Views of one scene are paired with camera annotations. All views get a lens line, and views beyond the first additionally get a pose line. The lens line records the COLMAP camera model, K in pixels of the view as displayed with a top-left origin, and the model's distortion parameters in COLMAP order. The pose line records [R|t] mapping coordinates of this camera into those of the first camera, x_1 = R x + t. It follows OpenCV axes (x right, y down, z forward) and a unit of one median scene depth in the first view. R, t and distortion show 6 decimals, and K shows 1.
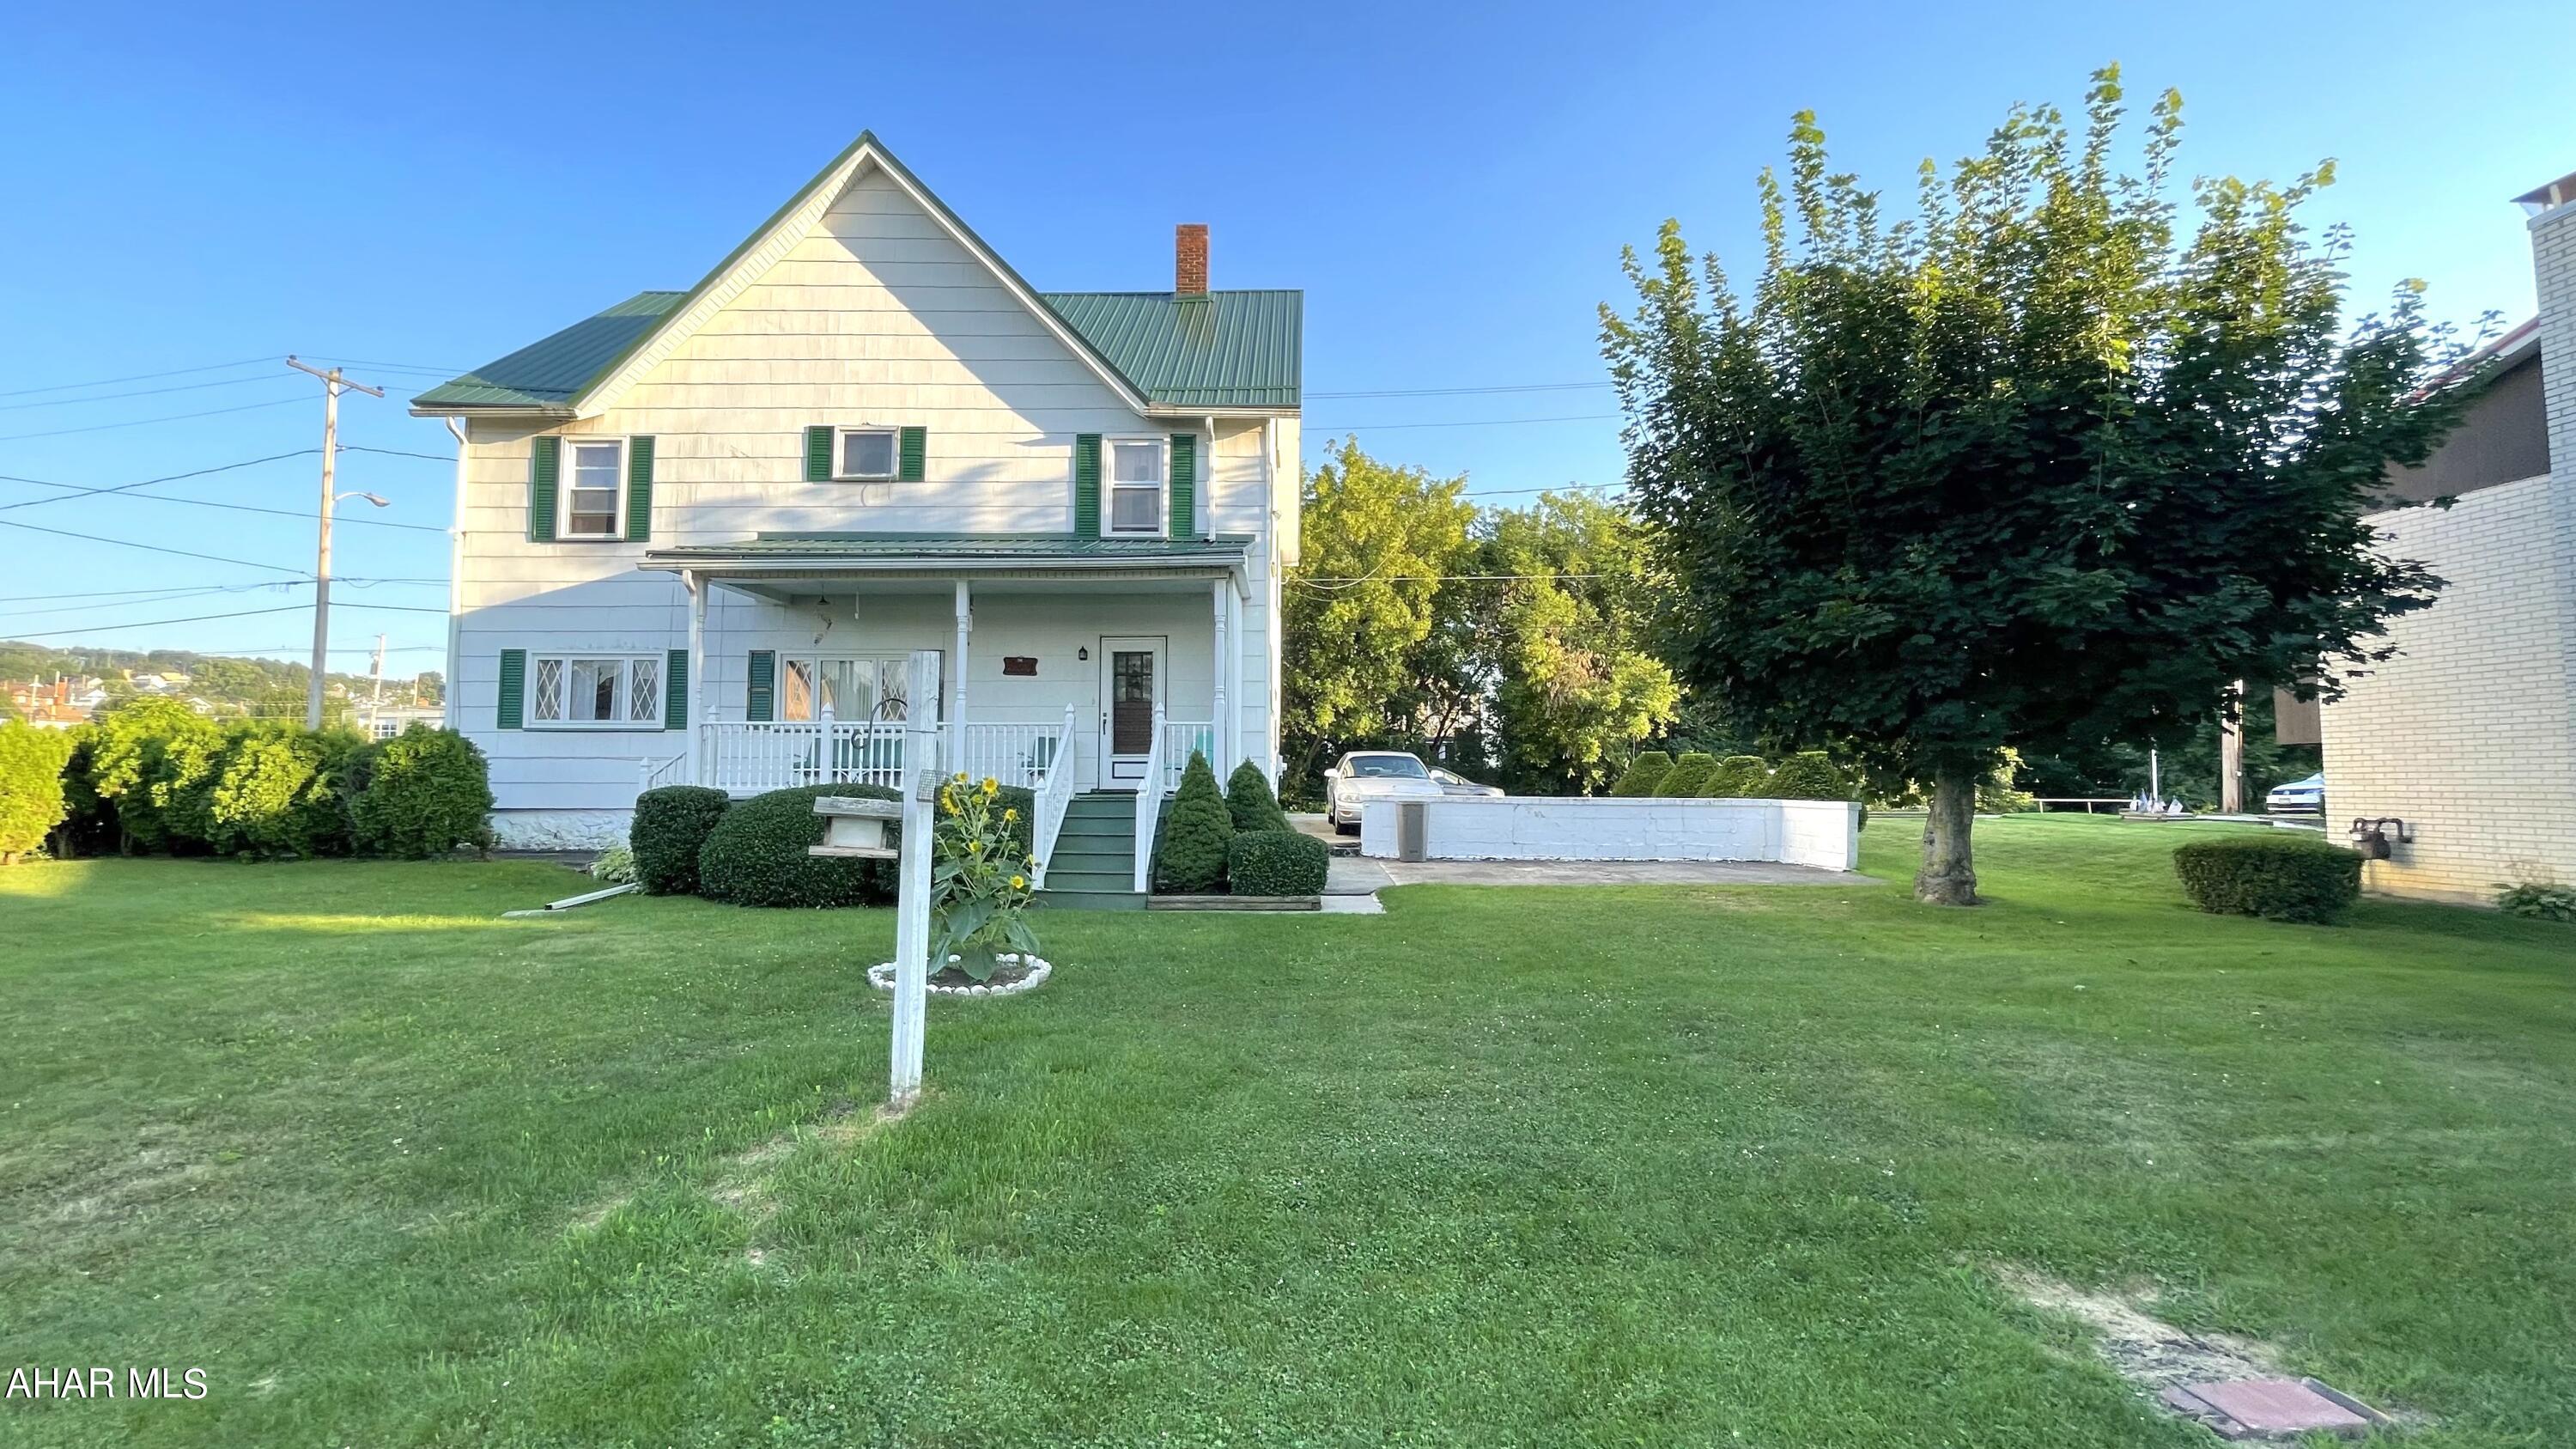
lens RADIAL K [[1048.6, 0, 1286.8], [0, 1048.6, 723.0], [0, 0, 1]] dist [-0.003234, 0.000758]
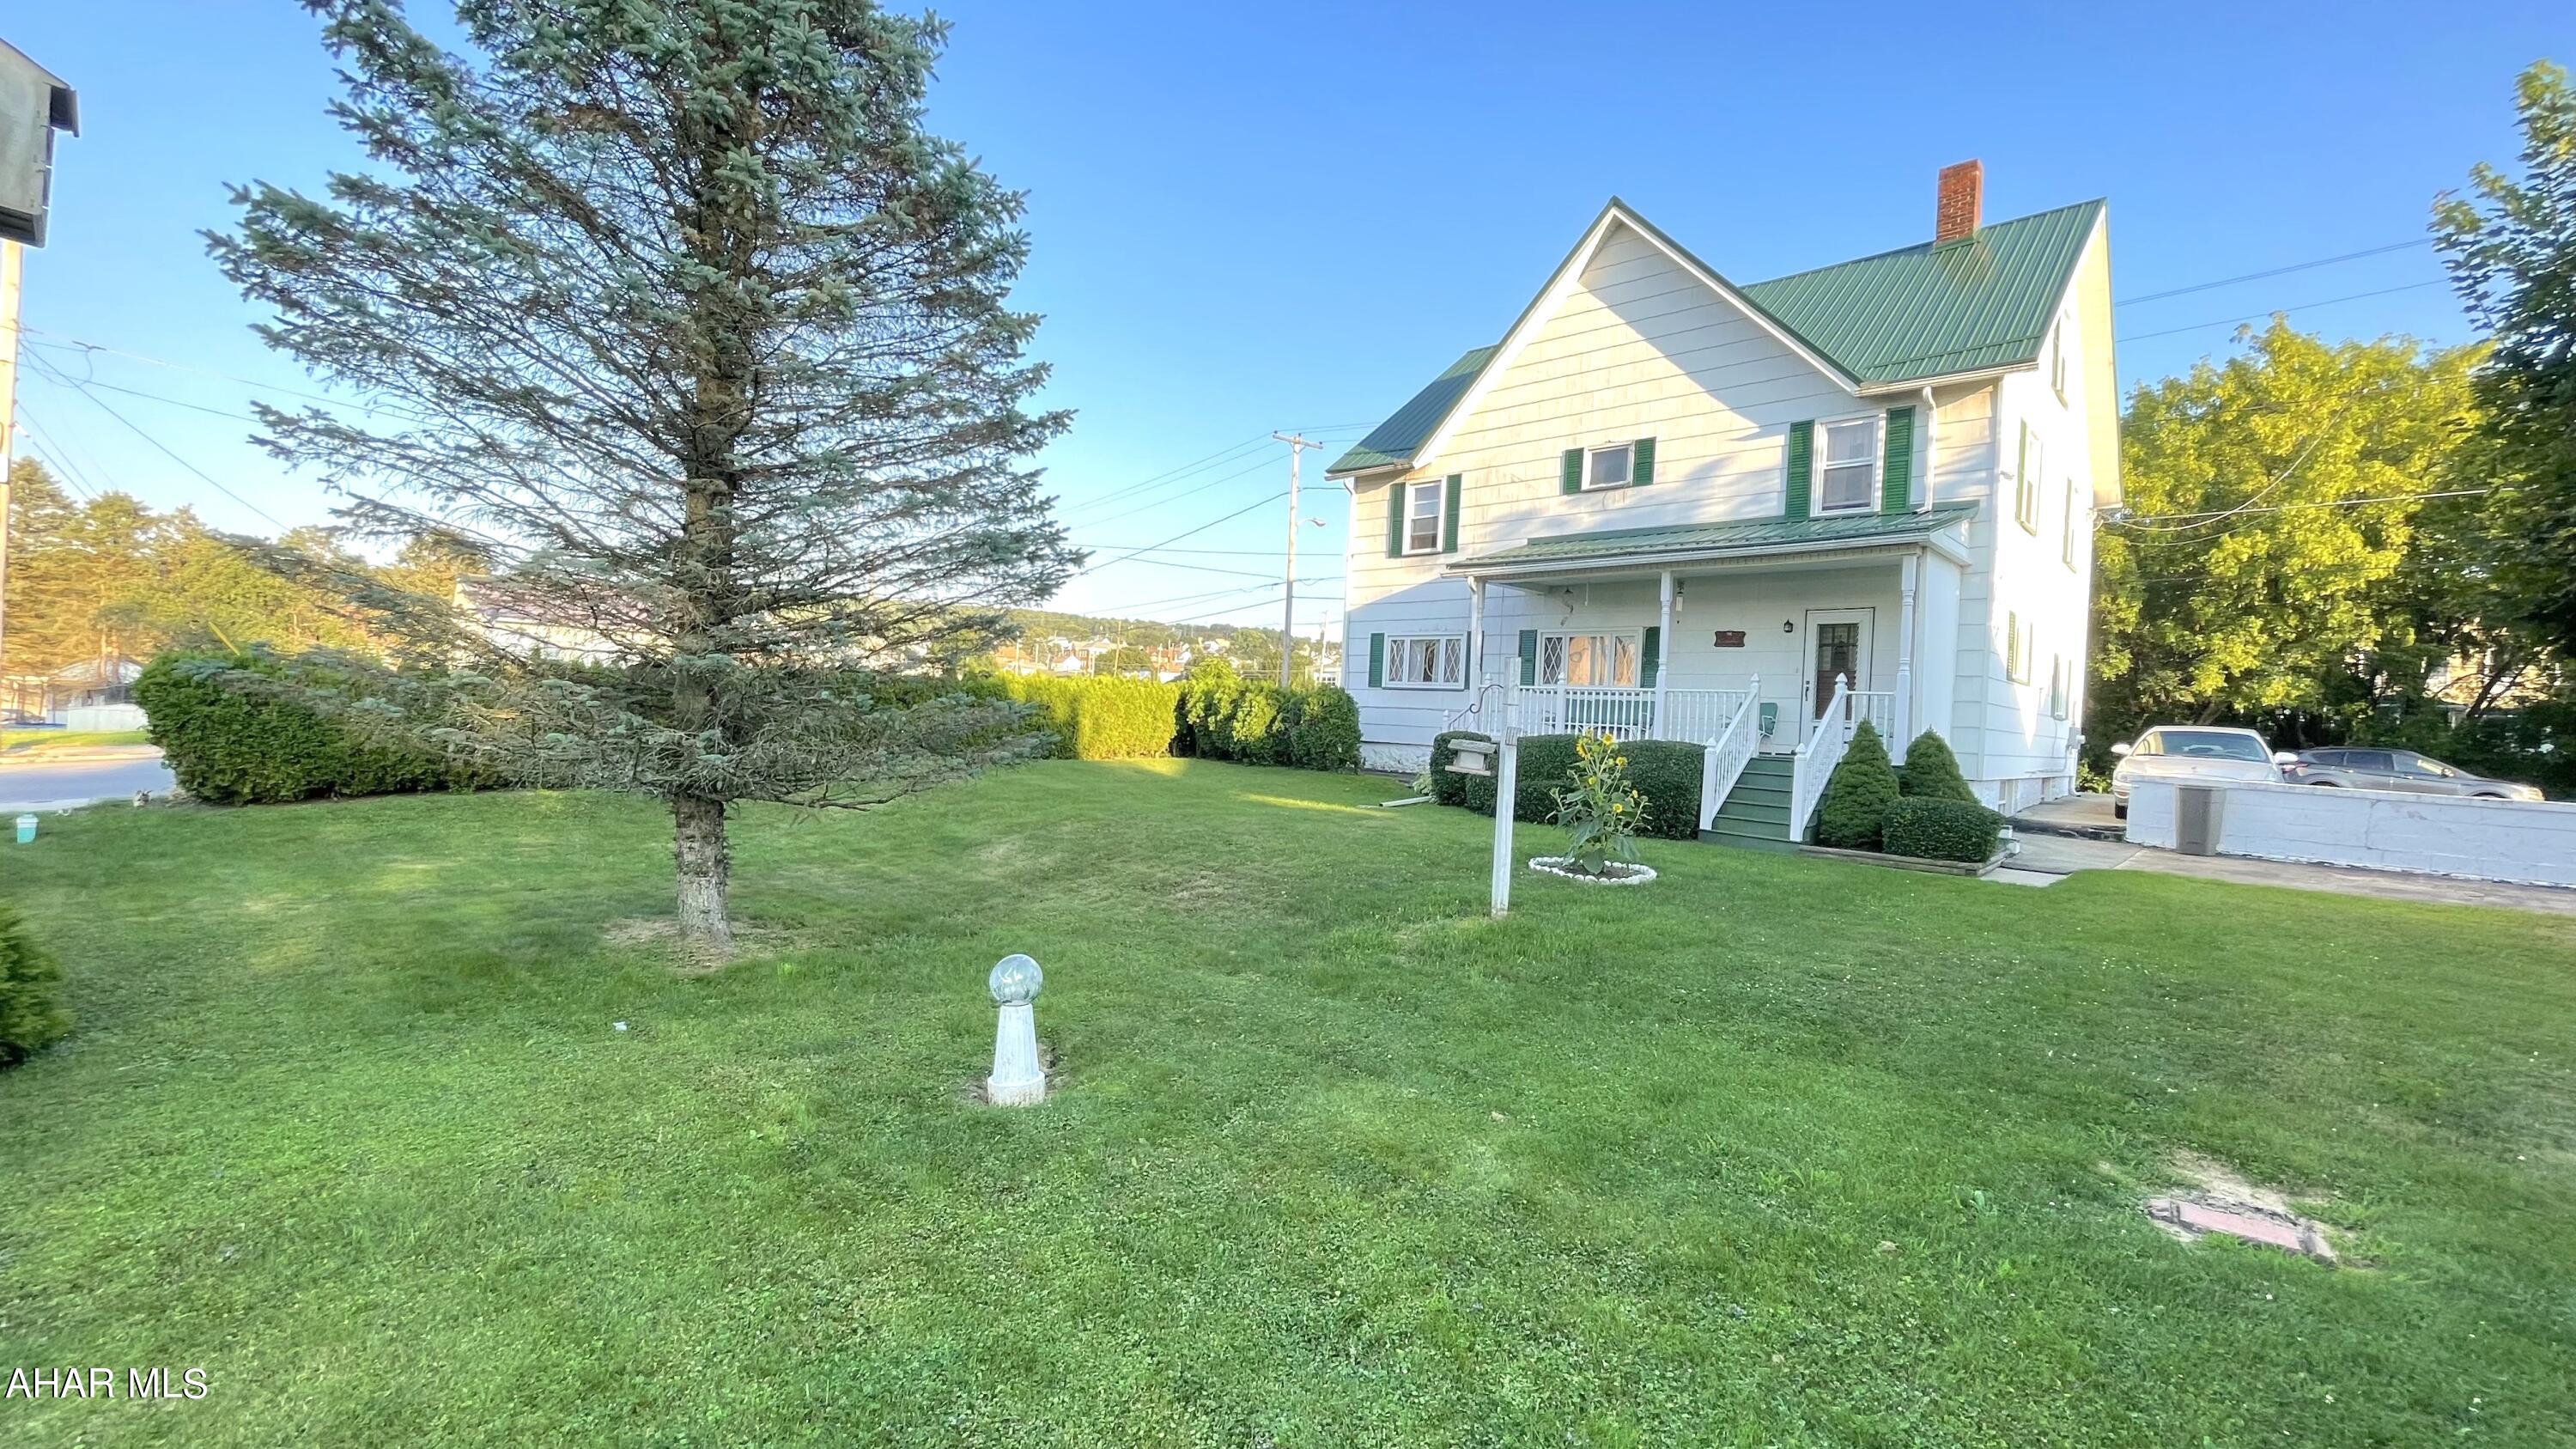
lens RADIAL K [[1048.6, 0, 1286.8], [0, 1048.6, 723.0], [0, 0, 1]] dist [-0.003234, 0.000758]
pose [[0.728456, 0.038216, -0.684026, 0.174269], [-0.008766, 0.998881, 0.046471, -0.011803], [0.685036, -0.027856, 0.727976, -0.155688]]
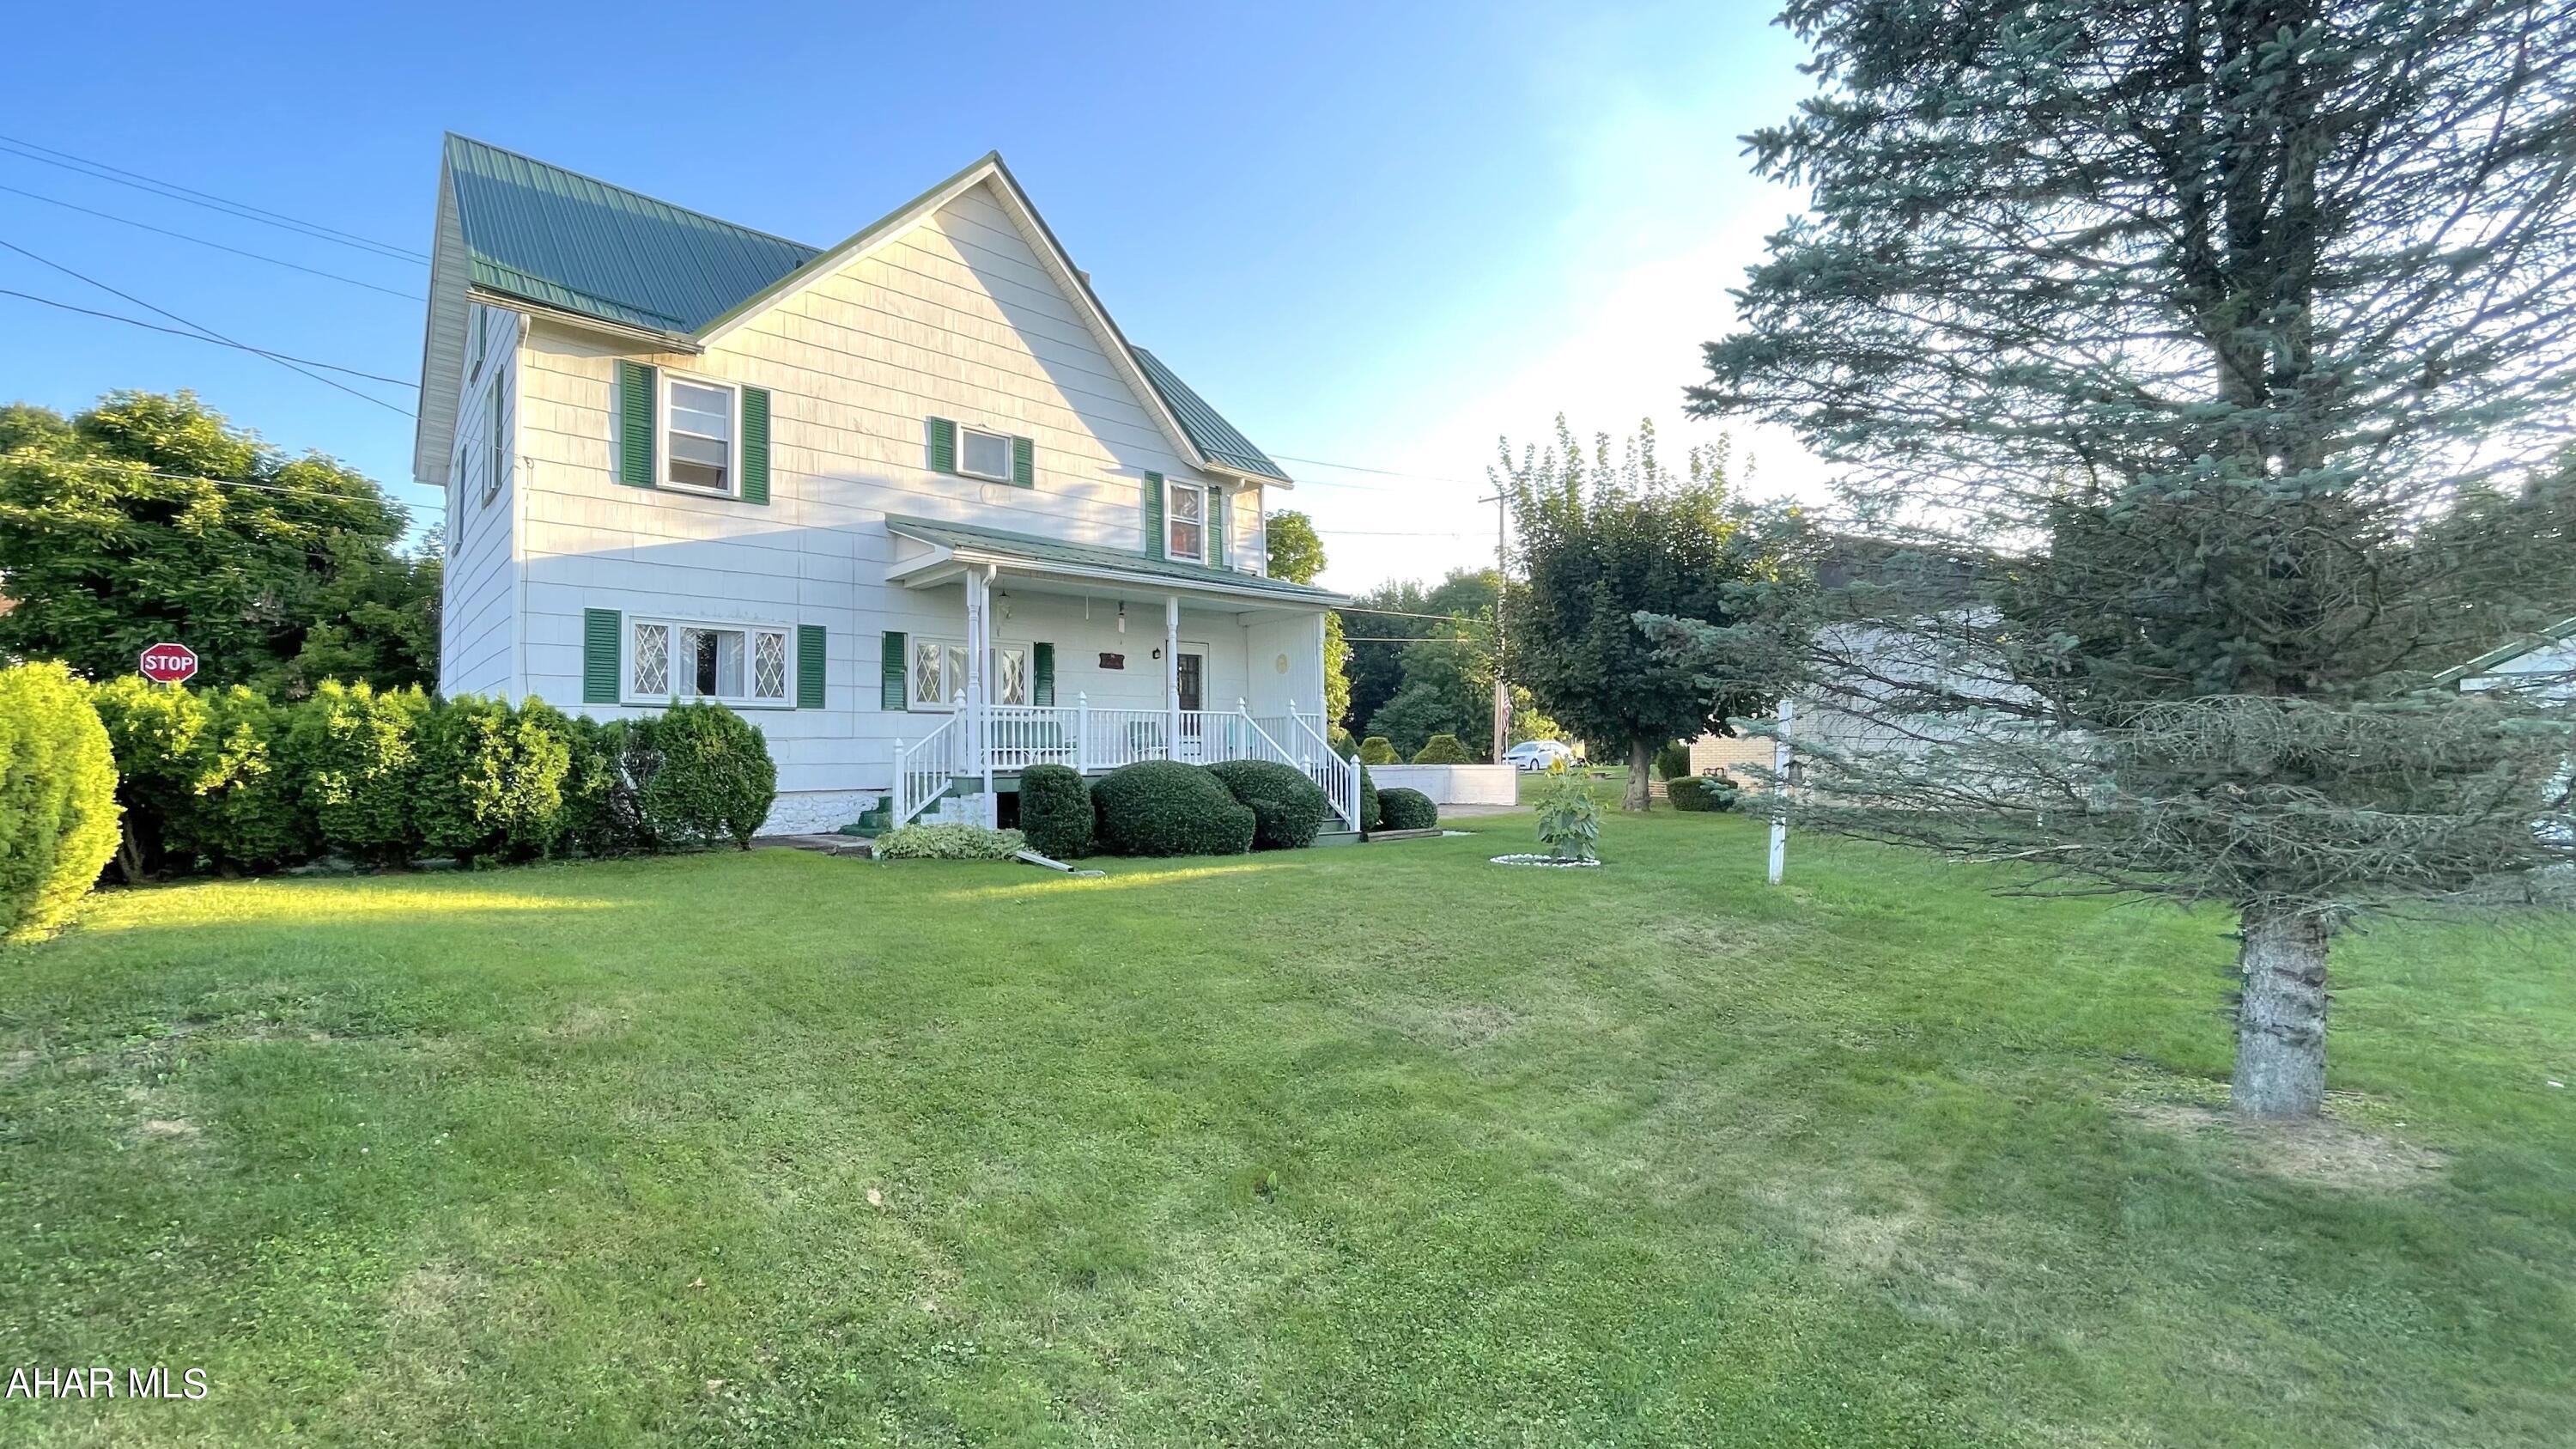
lens RADIAL K [[1048.6, 0, 1286.8], [0, 1048.6, 723.0], [0, 0, 1]] dist [-0.003234, 0.000758]
pose [[0.727424, 0.012169, 0.686080, -0.910910], [-0.027761, 0.999546, 0.011705, -0.003807], [-0.685626, -0.027561, 0.727432, 0.003303]]
